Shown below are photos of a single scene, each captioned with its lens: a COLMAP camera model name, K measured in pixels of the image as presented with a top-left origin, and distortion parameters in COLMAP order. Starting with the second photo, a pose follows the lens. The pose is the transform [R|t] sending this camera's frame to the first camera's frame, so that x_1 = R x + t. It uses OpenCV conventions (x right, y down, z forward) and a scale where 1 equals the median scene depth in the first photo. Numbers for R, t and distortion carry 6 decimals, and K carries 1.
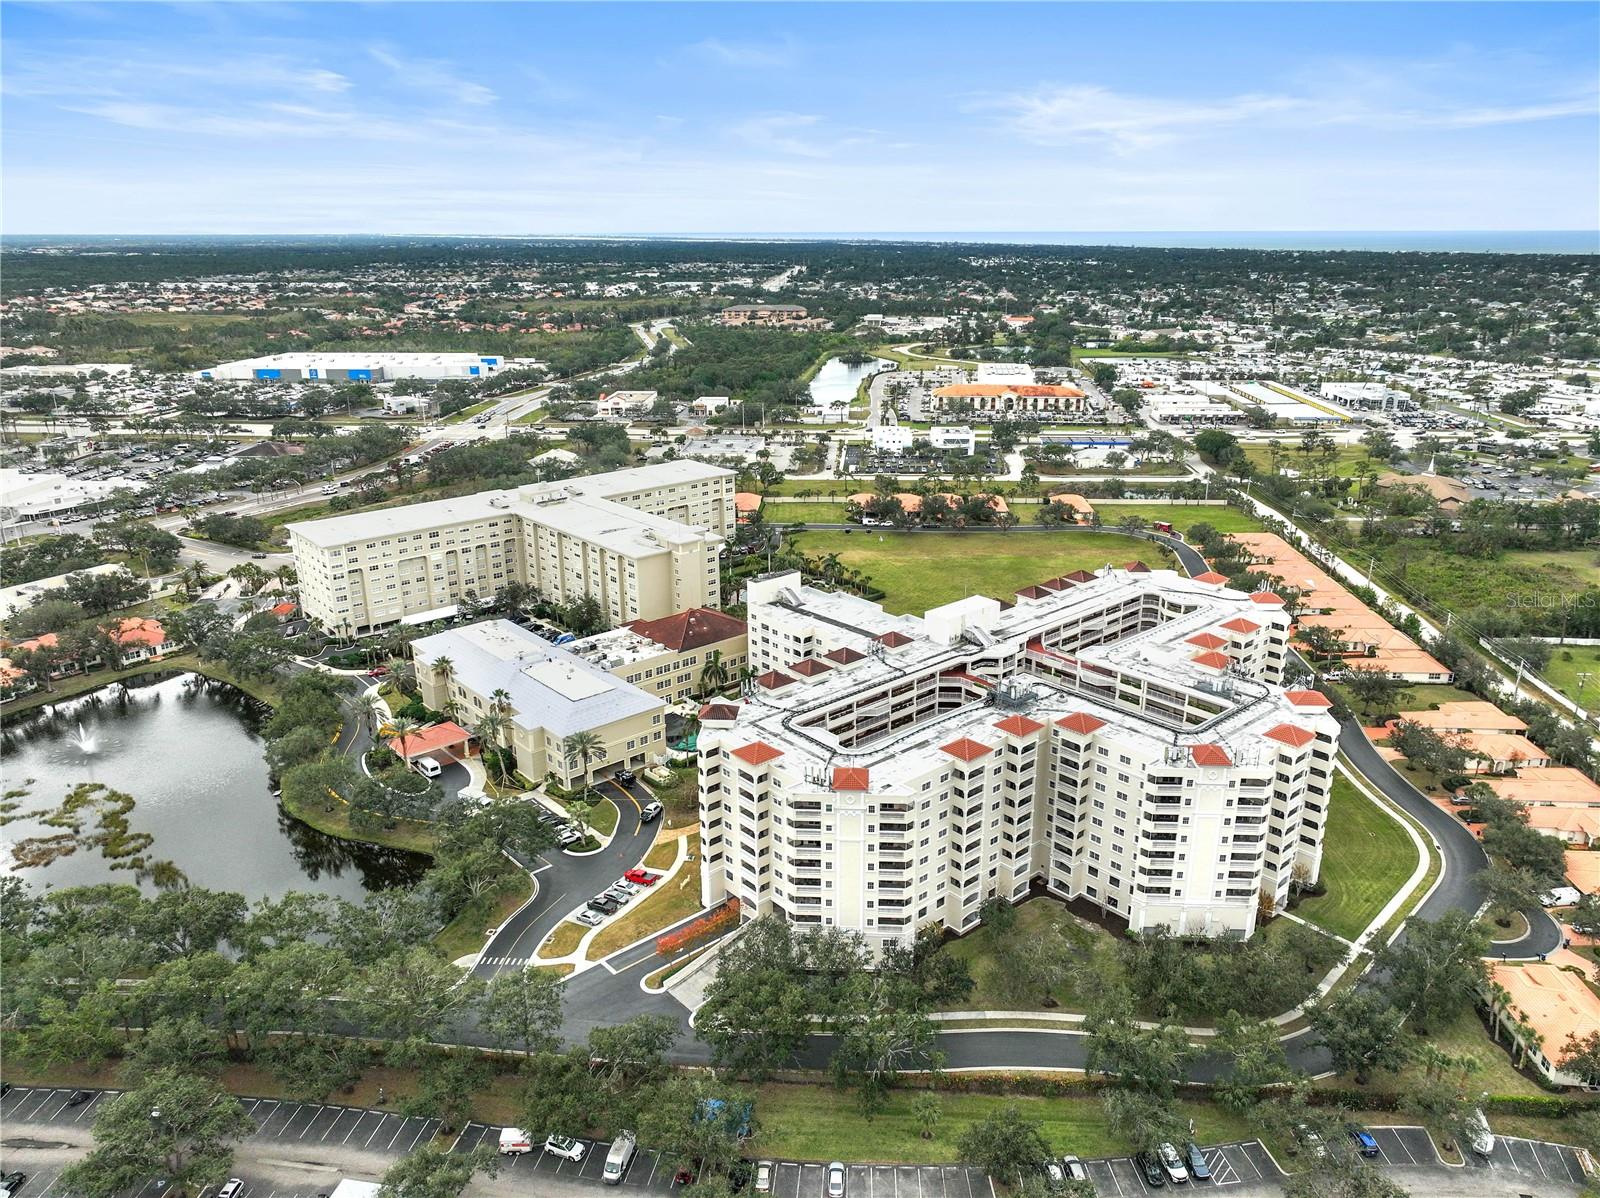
lens RADIAL K [[1119.5, 0, 808.1], [0, 1119.5, 603.3], [0, 0, 1]] dist [0.004441, 0.010188]
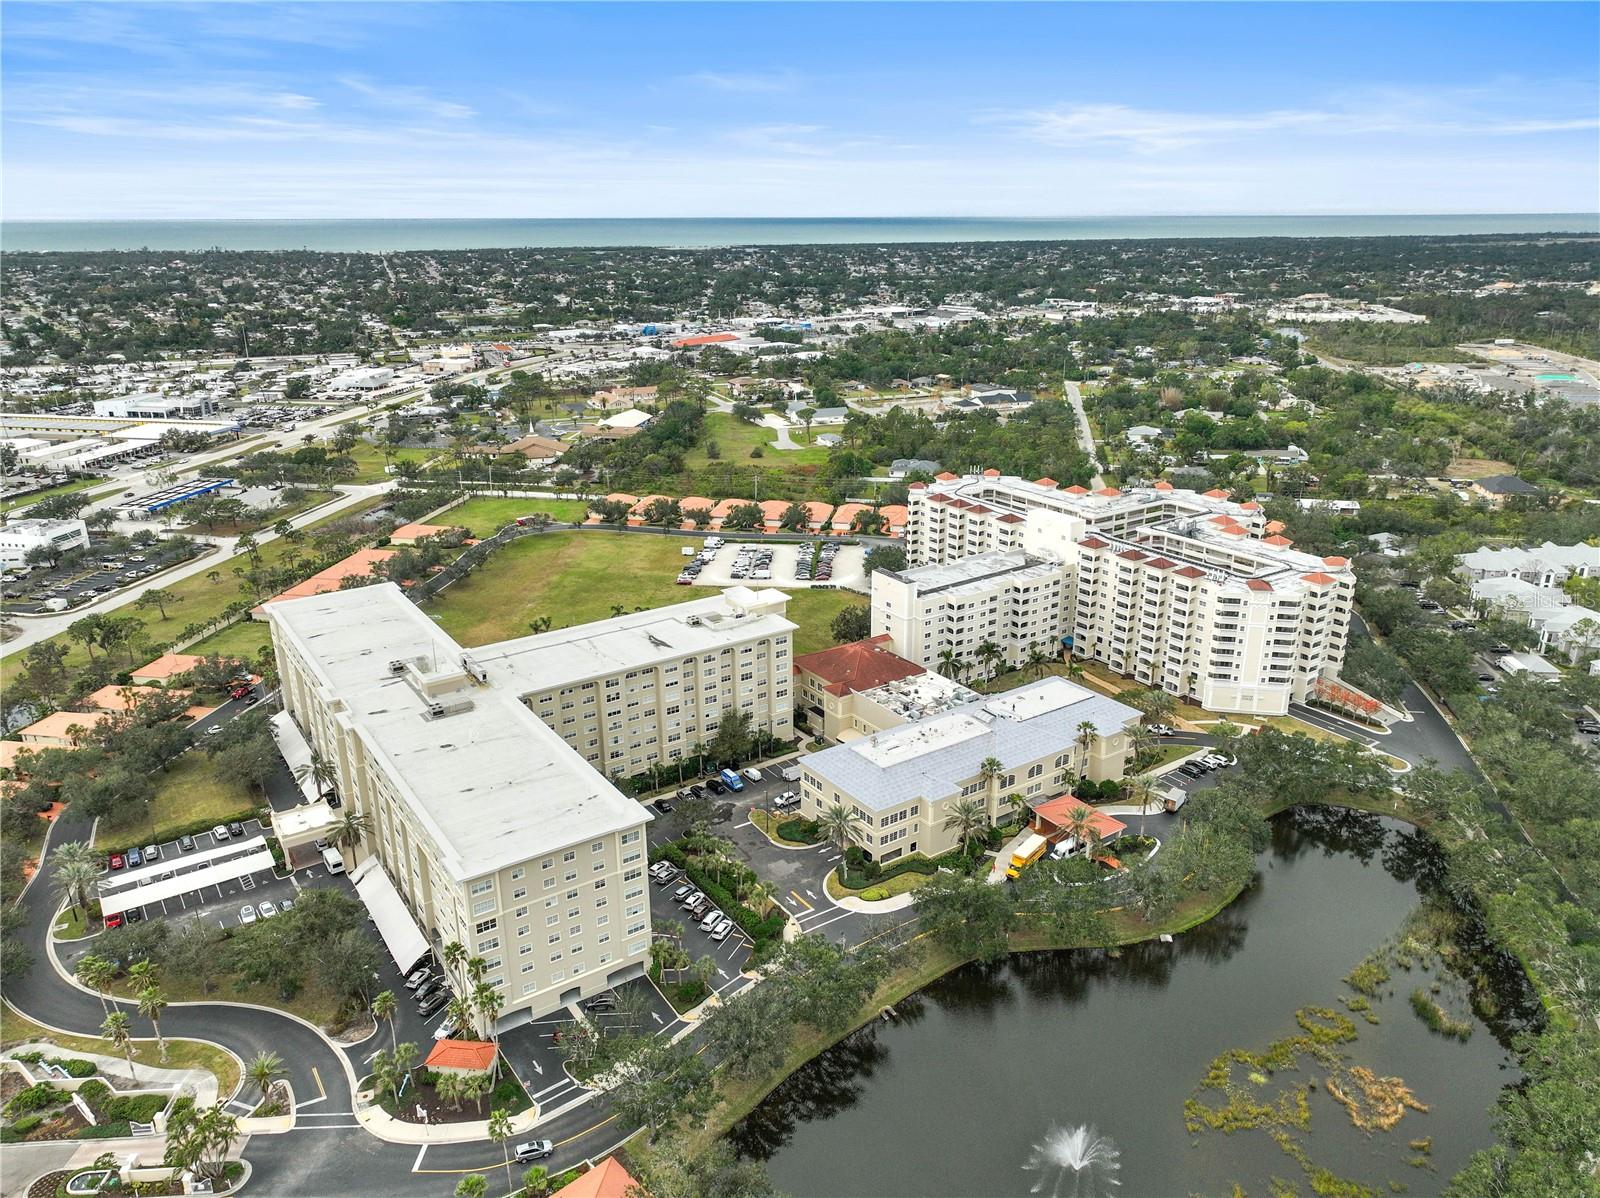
lens RADIAL K [[1119.5, 0, 808.1], [0, 1119.5, 603.3], [0, 0, 1]] dist [0.004441, 0.010188]
pose [[0.122054, -0.323483, 0.938329, -0.872990], [0.319266, 0.907947, 0.271481, -0.263811], [-0.939772, 0.266441, 0.214096, 0.730624]]
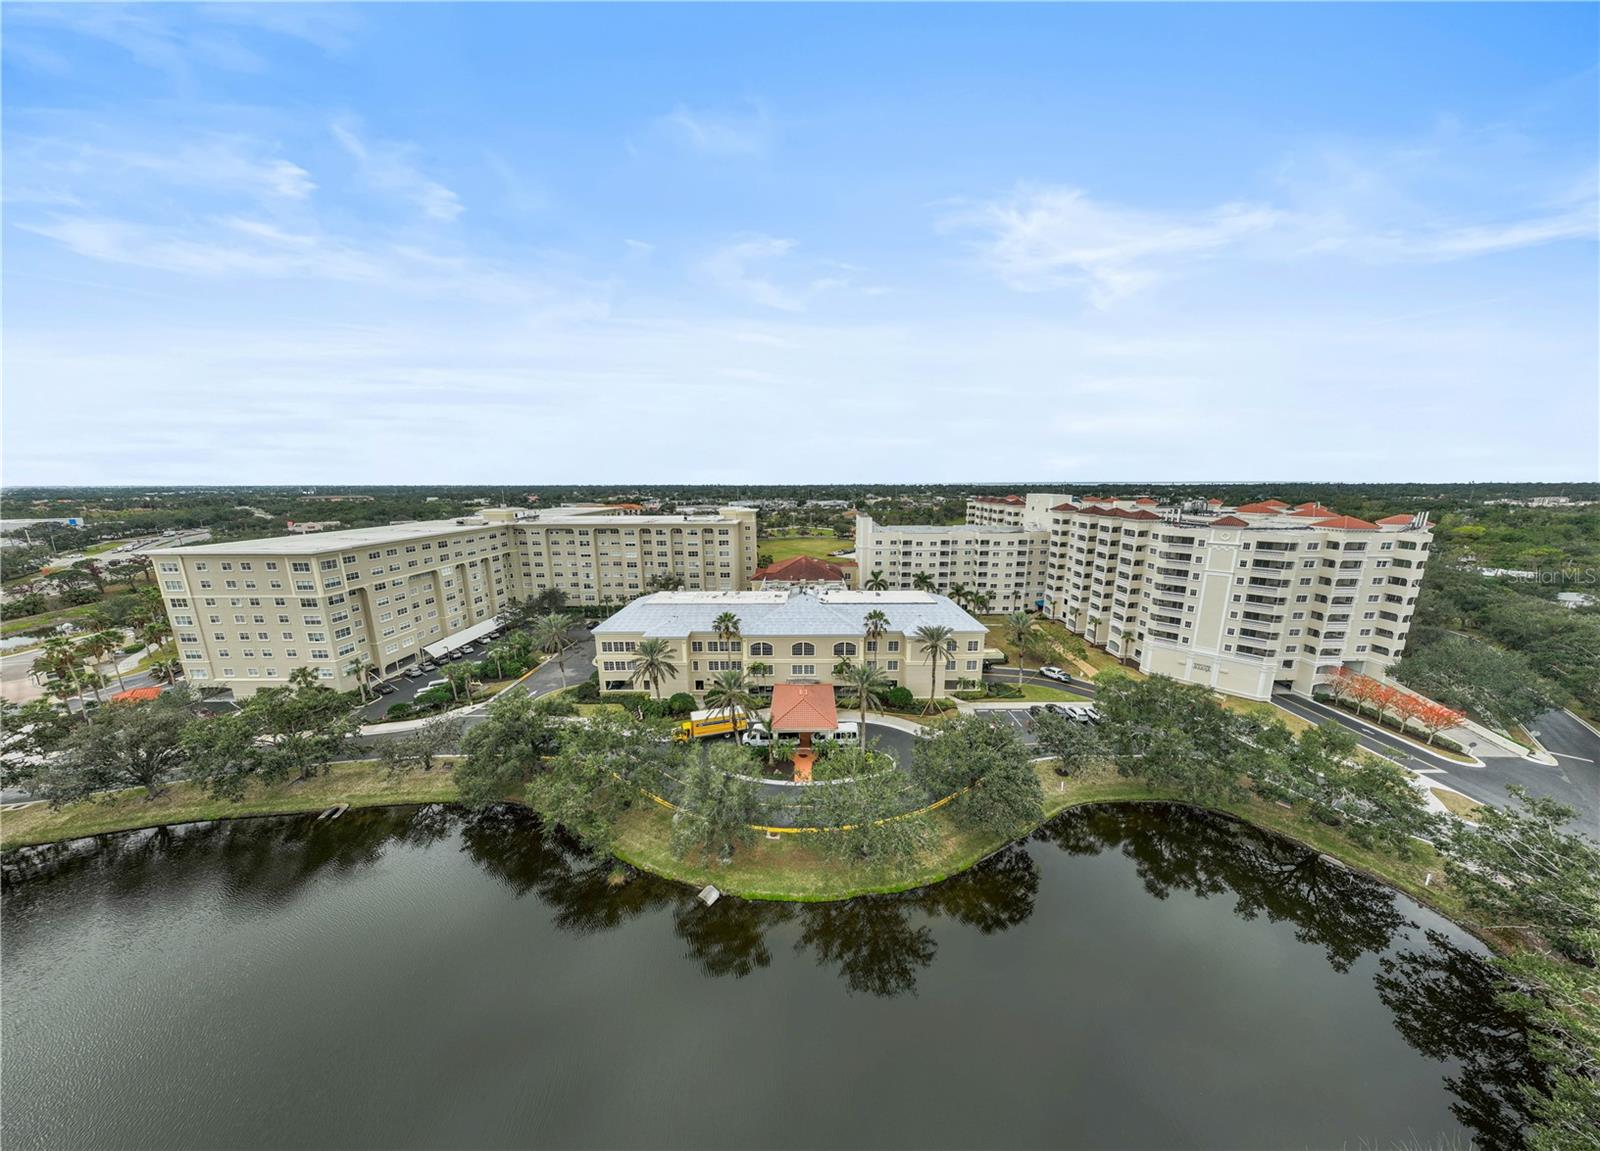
lens RADIAL K [[468.3, 0, 802.3], [0, 468.3, 577.1], [0, 0, 1]] dist [0.003028, 0.000005]
pose [[0.669302, -0.147015, 0.728300, -0.418852], [0.237689, 0.971083, -0.022411, 0.034746], [-0.703945, 0.188109, 0.684892, 0.583231]]
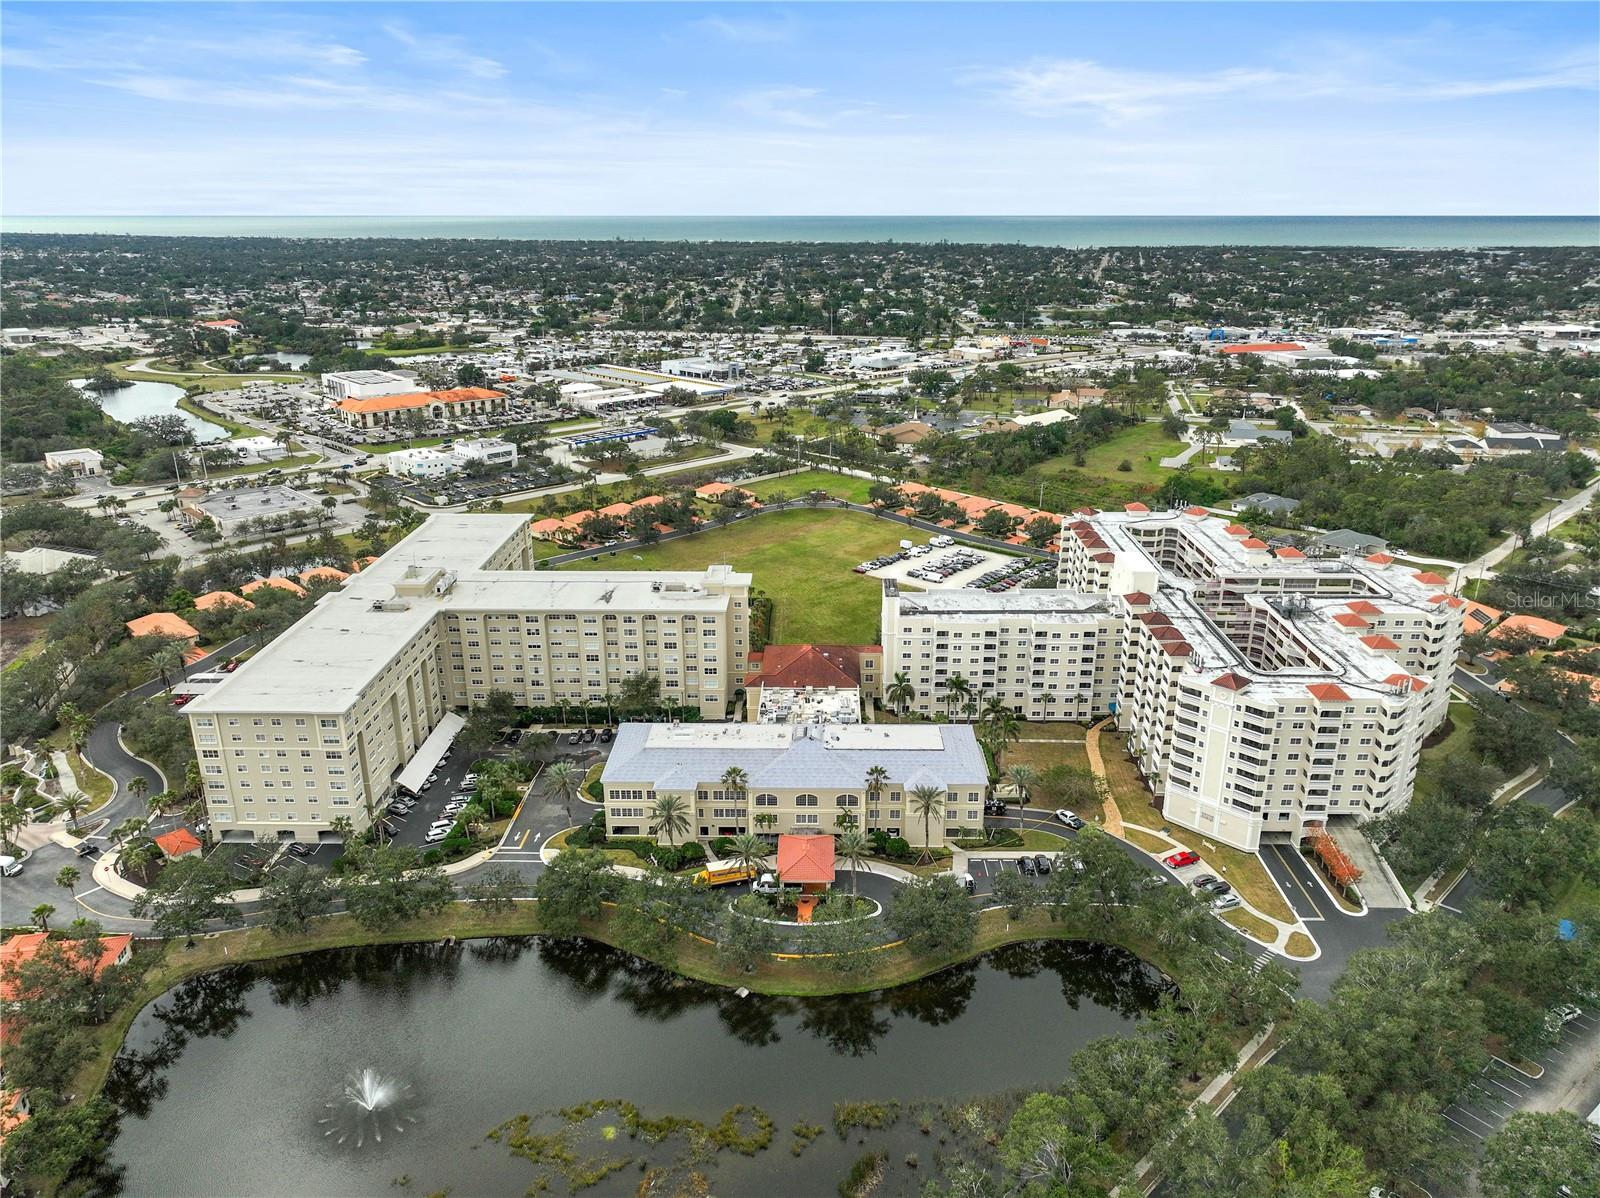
lens RADIAL K [[1119.5, 0, 808.1], [0, 1119.5, 603.3], [0, 0, 1]] dist [0.004441, 0.010188]
pose [[0.676543, -0.239817, 0.696259, -0.663135], [0.232073, 0.966742, 0.107480, -0.115489], [-0.698879, 0.088868, 0.709698, 0.291981]]
